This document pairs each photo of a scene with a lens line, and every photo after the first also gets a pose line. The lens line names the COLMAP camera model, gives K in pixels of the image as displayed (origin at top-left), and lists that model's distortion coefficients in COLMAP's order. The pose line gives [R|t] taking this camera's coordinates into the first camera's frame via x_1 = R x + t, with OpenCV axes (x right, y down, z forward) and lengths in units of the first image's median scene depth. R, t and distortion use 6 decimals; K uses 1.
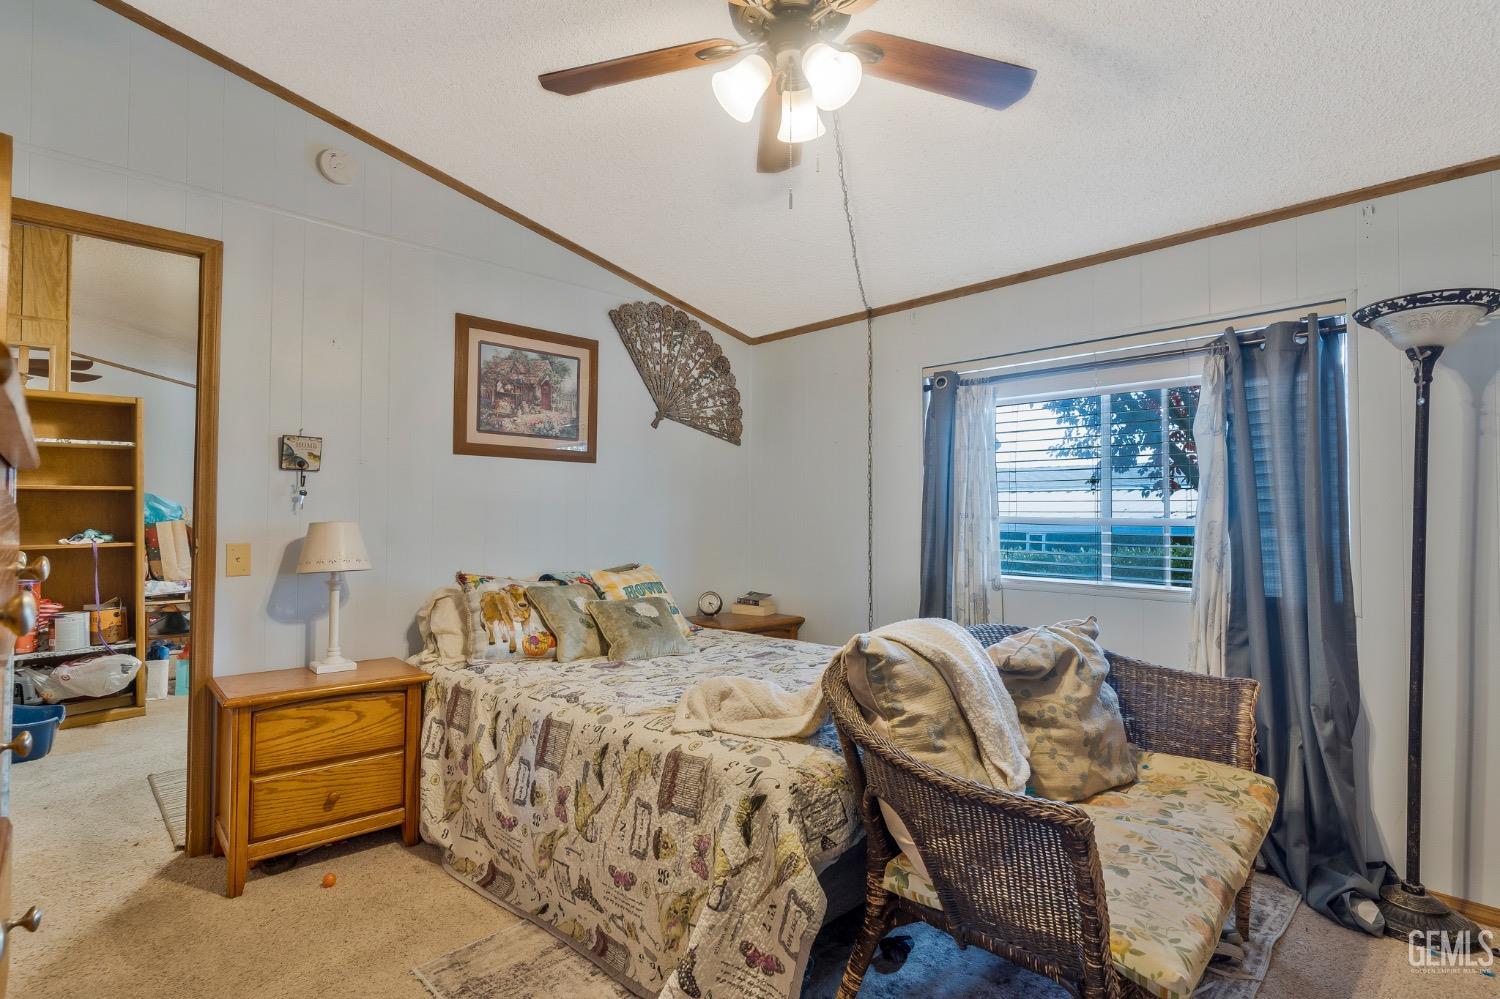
lens RADIAL K [[738.1, 0, 756.8], [0, 738.1, 507.4], [0, 0, 1]] dist [-0.000296, -0.000241]
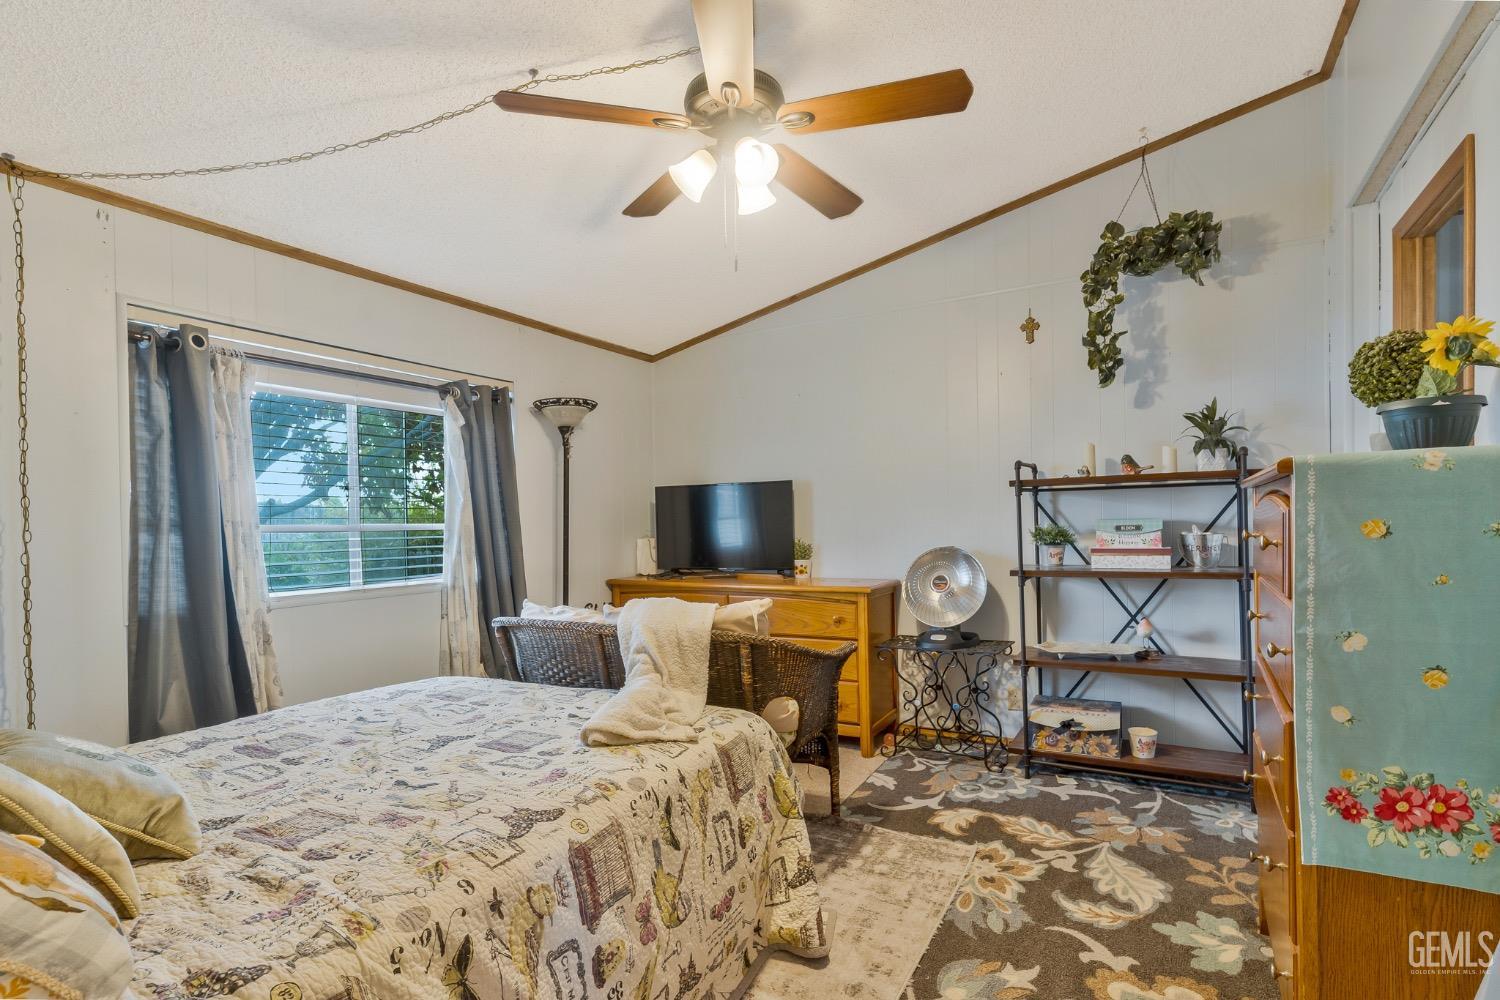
lens RADIAL K [[738.1, 0, 756.8], [0, 738.1, 507.9], [0, 0, 1]] dist [-0.000296, -0.000241]
pose [[-0.285715, 0.015899, 0.958183, -0.748832], [-0.002936, 0.999843, -0.017466, 0.008298], [-0.958310, -0.007803, -0.285623, 0.836340]]
